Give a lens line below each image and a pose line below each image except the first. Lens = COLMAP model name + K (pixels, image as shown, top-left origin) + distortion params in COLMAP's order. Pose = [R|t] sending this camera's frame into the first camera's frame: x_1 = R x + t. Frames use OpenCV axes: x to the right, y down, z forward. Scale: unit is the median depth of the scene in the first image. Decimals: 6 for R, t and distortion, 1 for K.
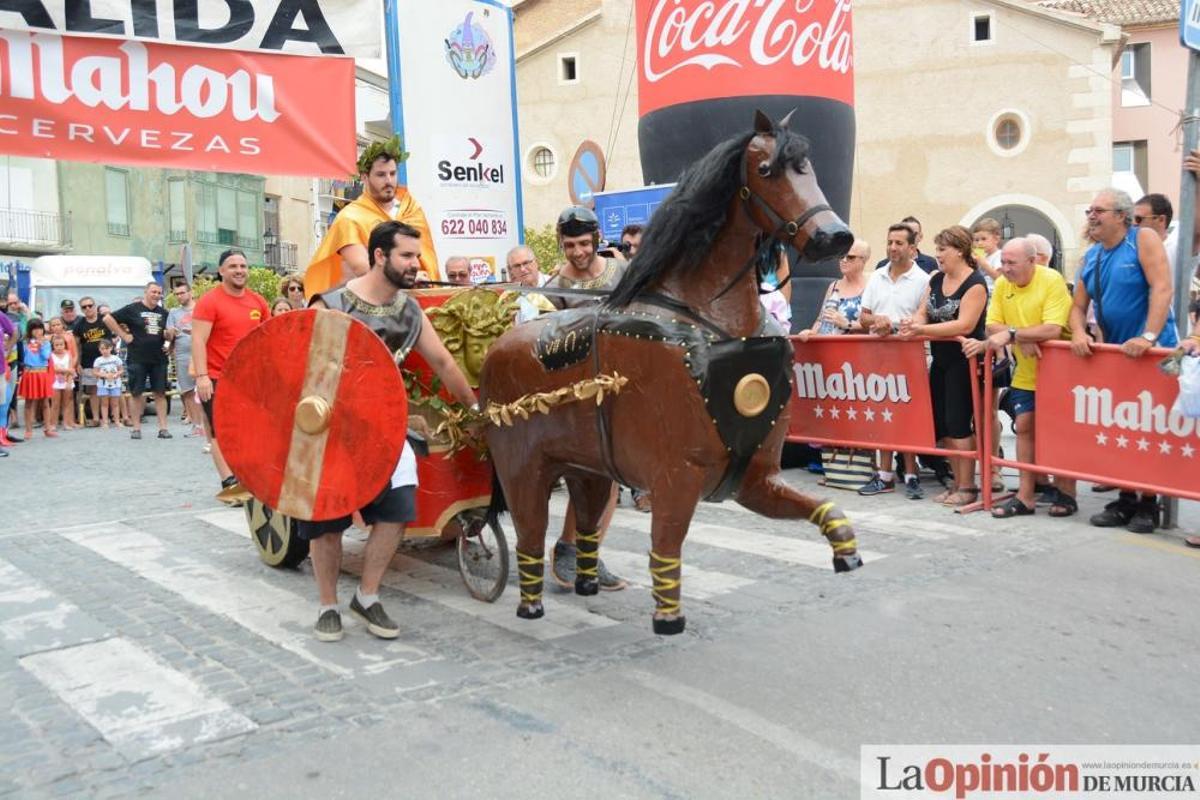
lens RADIAL K [[1272.5, 0, 572.4], [0, 1272.5, 433.9], [0, 0, 1]] dist [0.014390, 0.000000]
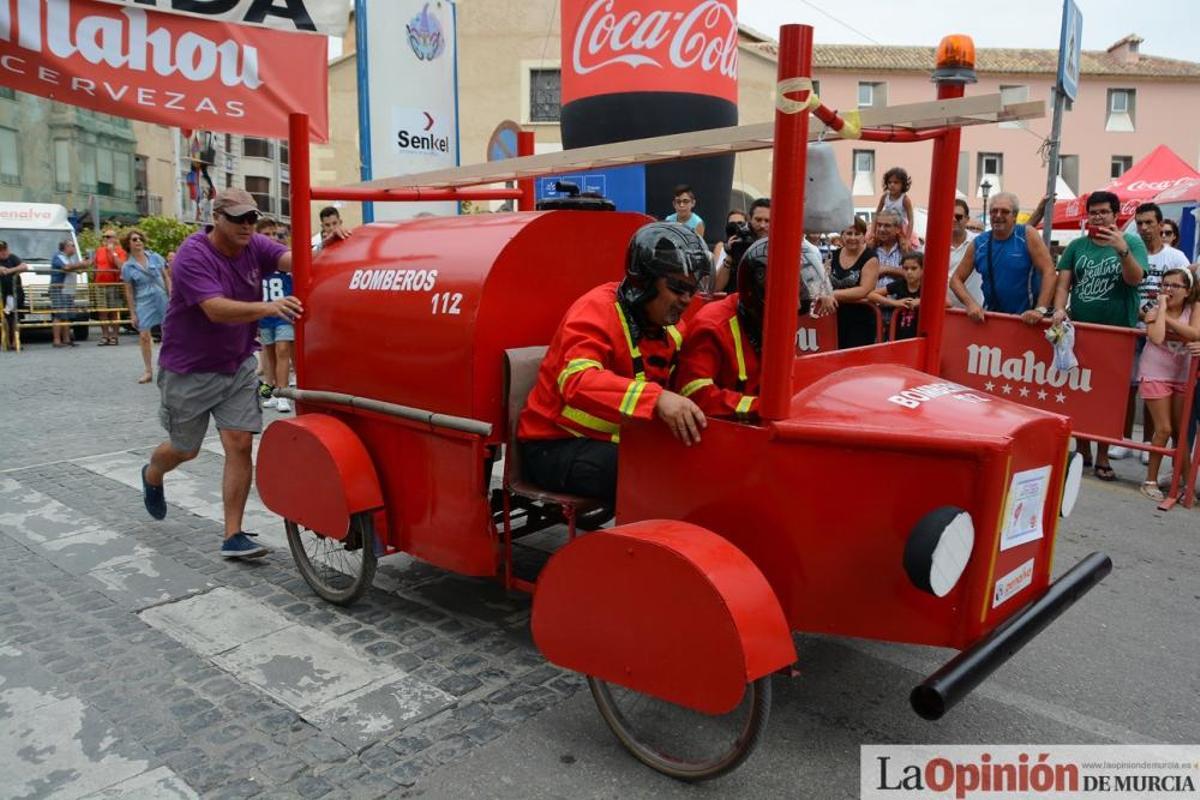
lens RADIAL K [[991.2, 0, 613.1], [0, 991.2, 405.5], [0, 0, 1]] dist [-0.138757, 0.105641]
pose [[0.974295, 0.002609, 0.225261, -0.123308], [-0.013816, 0.998743, 0.048188, -0.013780], [-0.224852, -0.050062, 0.973106, 0.102718]]
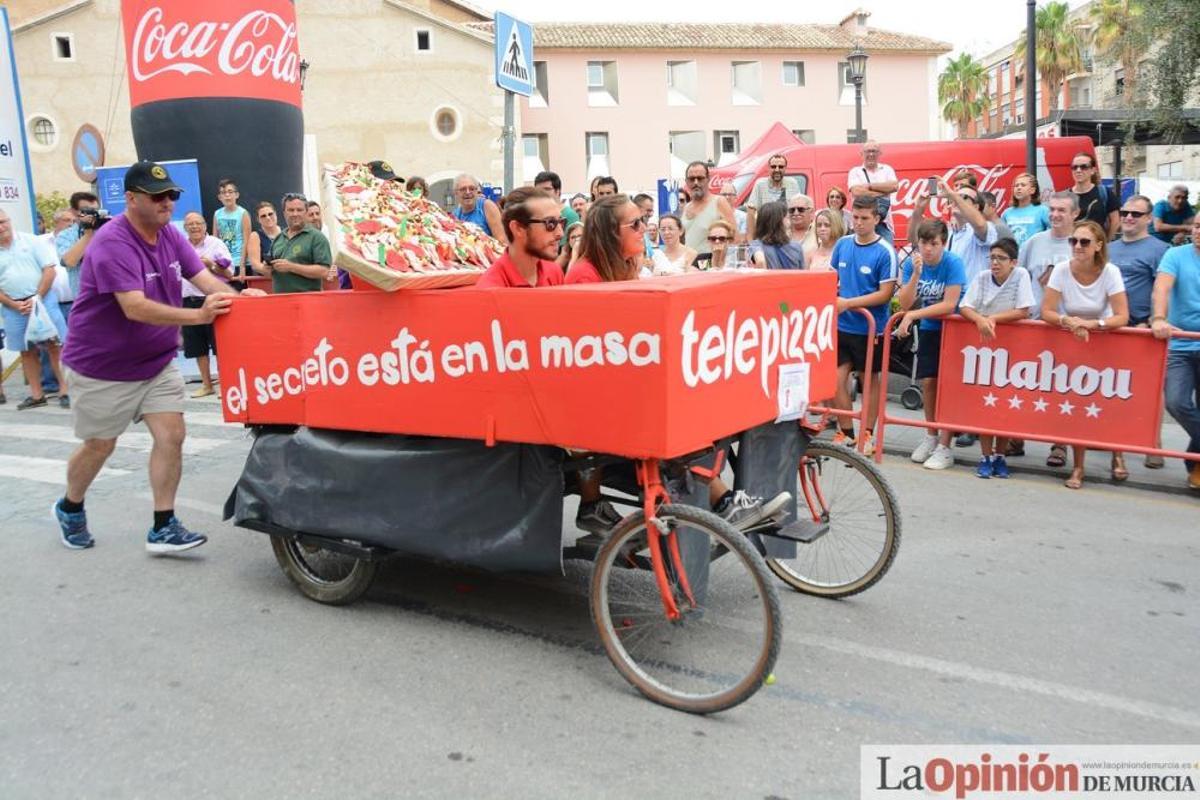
lens RADIAL K [[1064.6, 0, 589.9], [0, 1064.6, 384.4], [0, 0, 1]] dist [-0.116330, 0.183922]
pose [[0.900295, -0.057612, 0.431451, -0.001466], [0.050432, 0.998333, 0.028074, 0.023048], [-0.432349, -0.003516, 0.901699, -0.154976]]
